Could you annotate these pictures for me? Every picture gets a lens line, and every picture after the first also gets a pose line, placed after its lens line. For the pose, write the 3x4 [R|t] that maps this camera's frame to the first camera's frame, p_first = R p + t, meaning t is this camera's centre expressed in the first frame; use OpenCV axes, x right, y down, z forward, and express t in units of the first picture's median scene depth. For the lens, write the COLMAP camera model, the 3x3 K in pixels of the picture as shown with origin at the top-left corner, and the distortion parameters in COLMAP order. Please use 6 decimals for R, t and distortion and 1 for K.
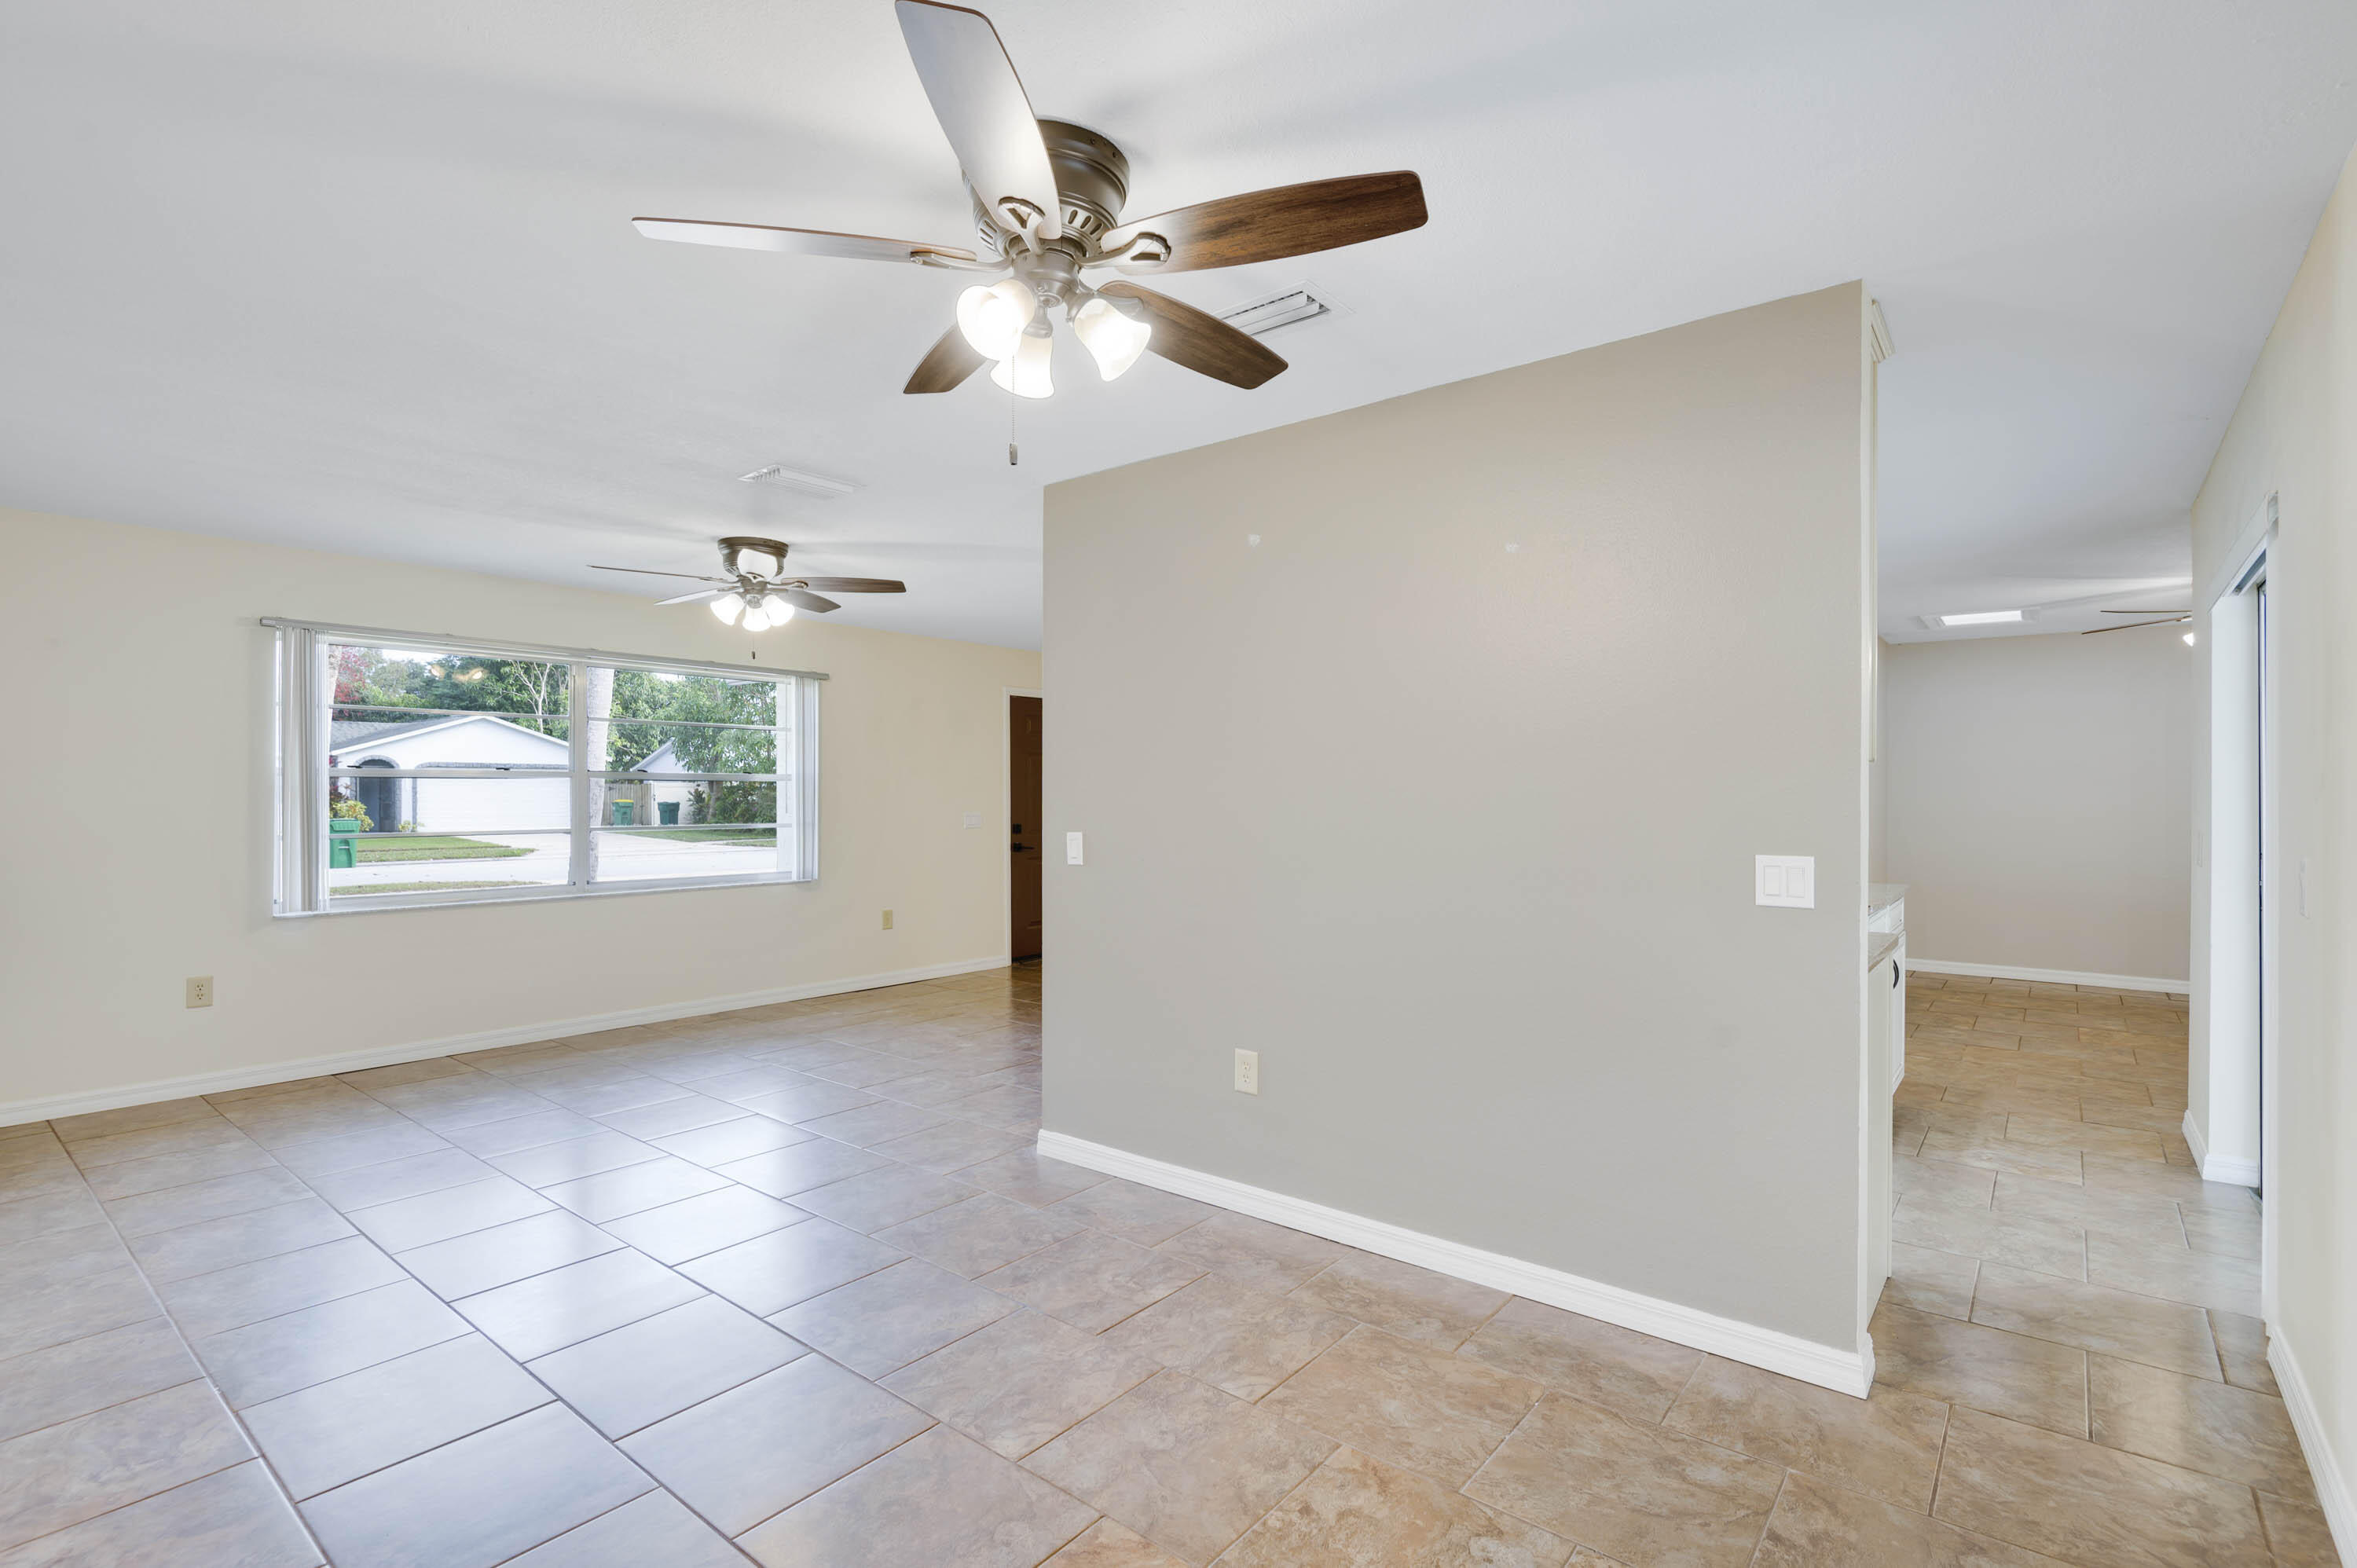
lens RADIAL K [[1094.9, 0, 1183.2], [0, 1094.9, 788.9], [0, 0, 1]] dist [-0.000055, -0.001785]
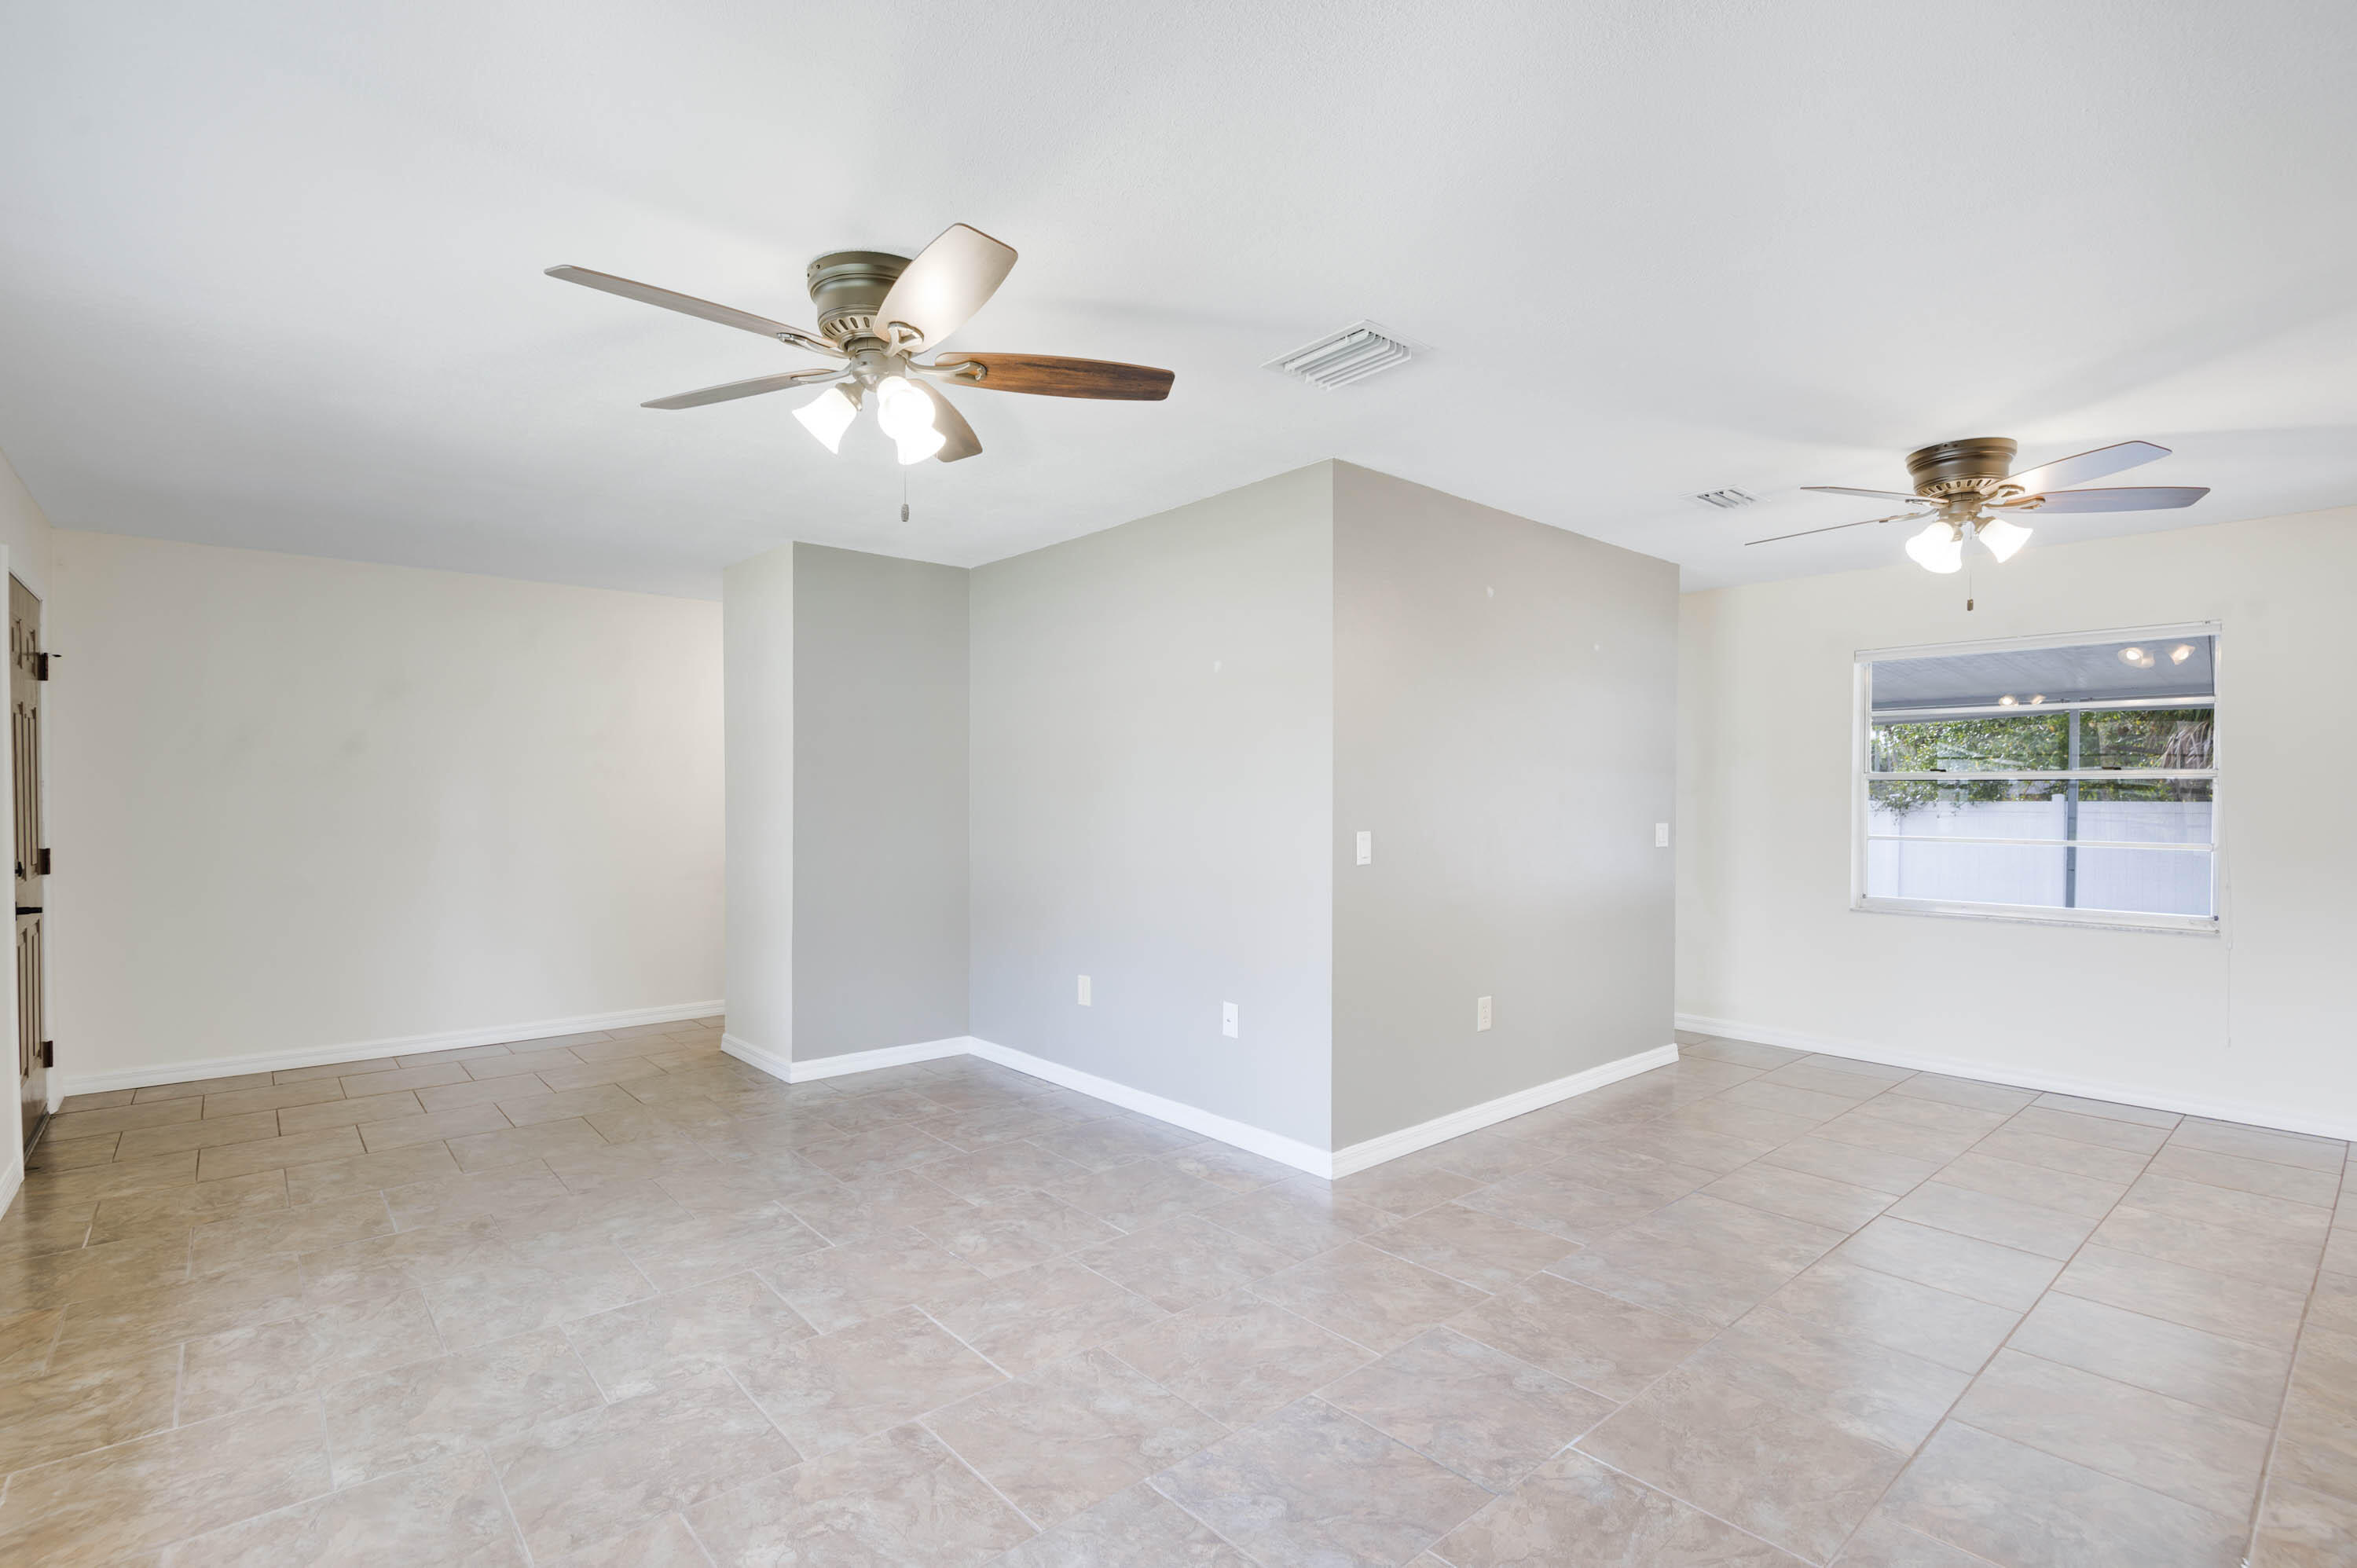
lens RADIAL K [[1094.9, 0, 1169.5], [0, 1094.9, 799.2], [0, 0, 1]] dist [-0.000055, -0.001785]
pose [[0.187556, -0.004172, 0.982245, -1.331947], [-0.002452, 0.999986, 0.004715, 0.007121], [-0.982251, -0.003293, 0.187543, 1.198763]]
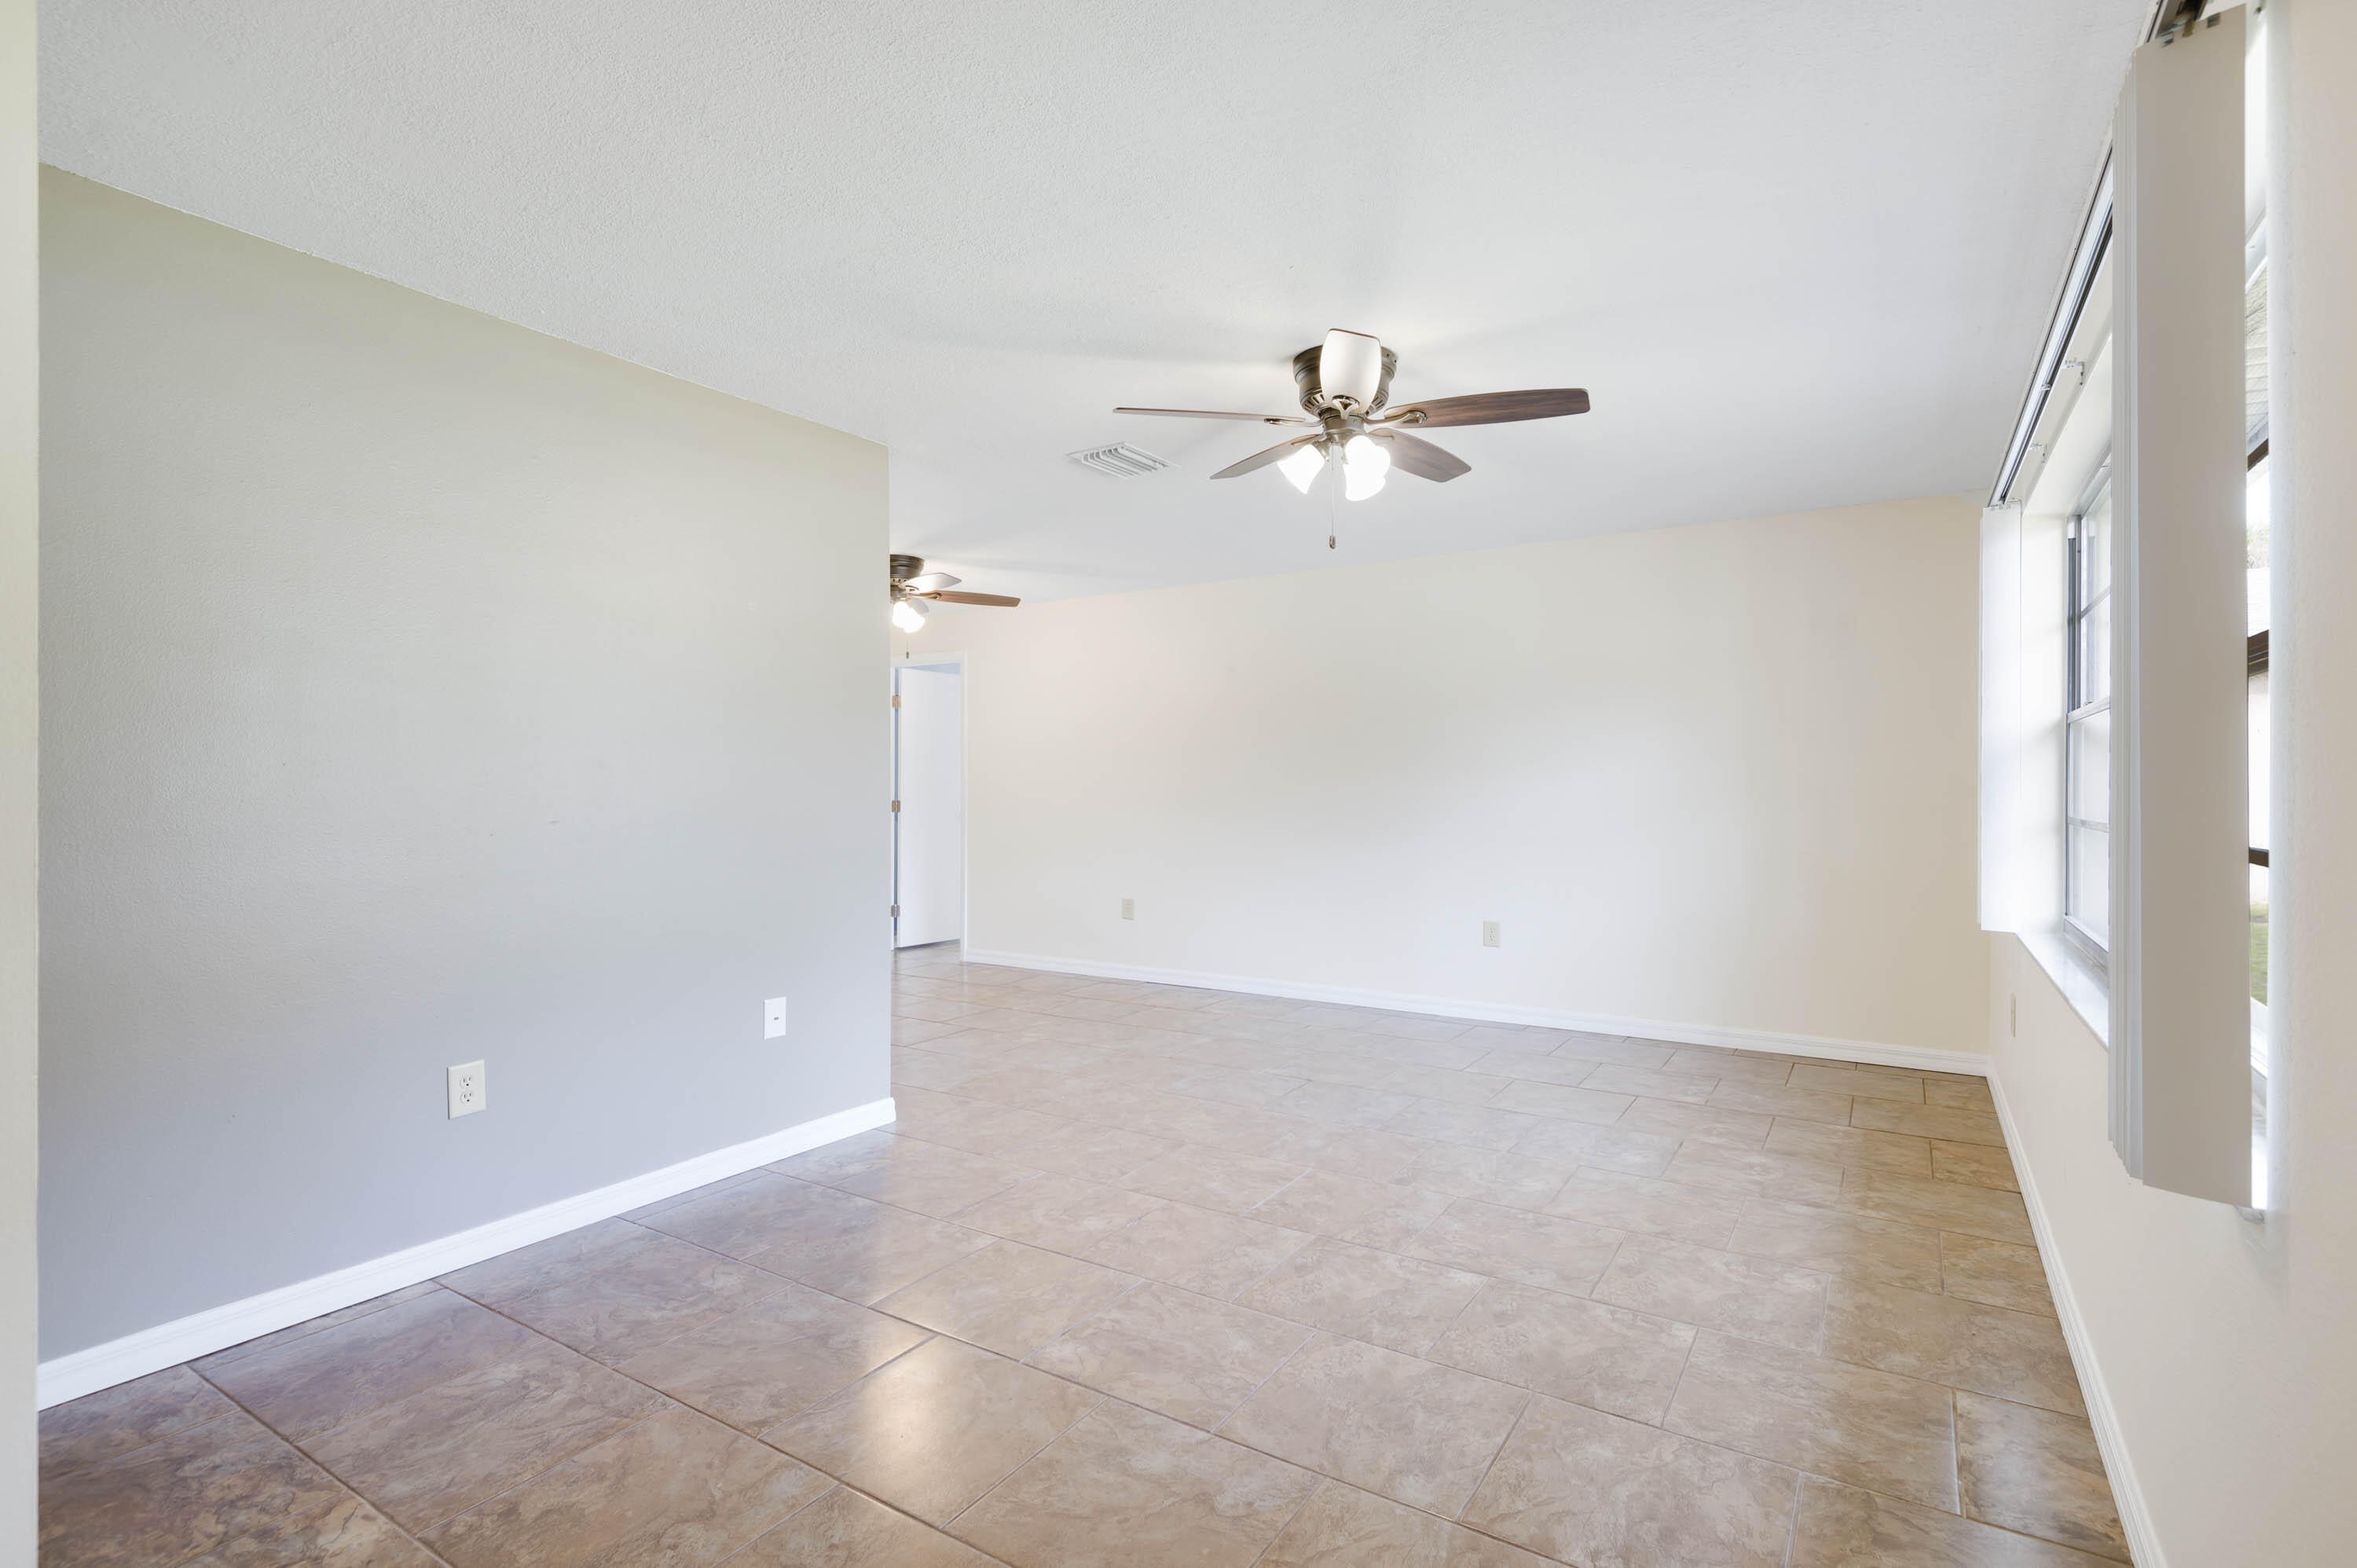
lens RADIAL K [[1113.9, 0, 1171.0], [0, 1113.9, 783.7], [0, 0, 1]] dist [-0.002510, -0.001629]
pose [[-0.995637, 0.005580, -0.093146, -0.335429], [0.005868, 0.999979, -0.002819, 0.037429], [0.093129, -0.003353, -0.995648, 2.572836]]
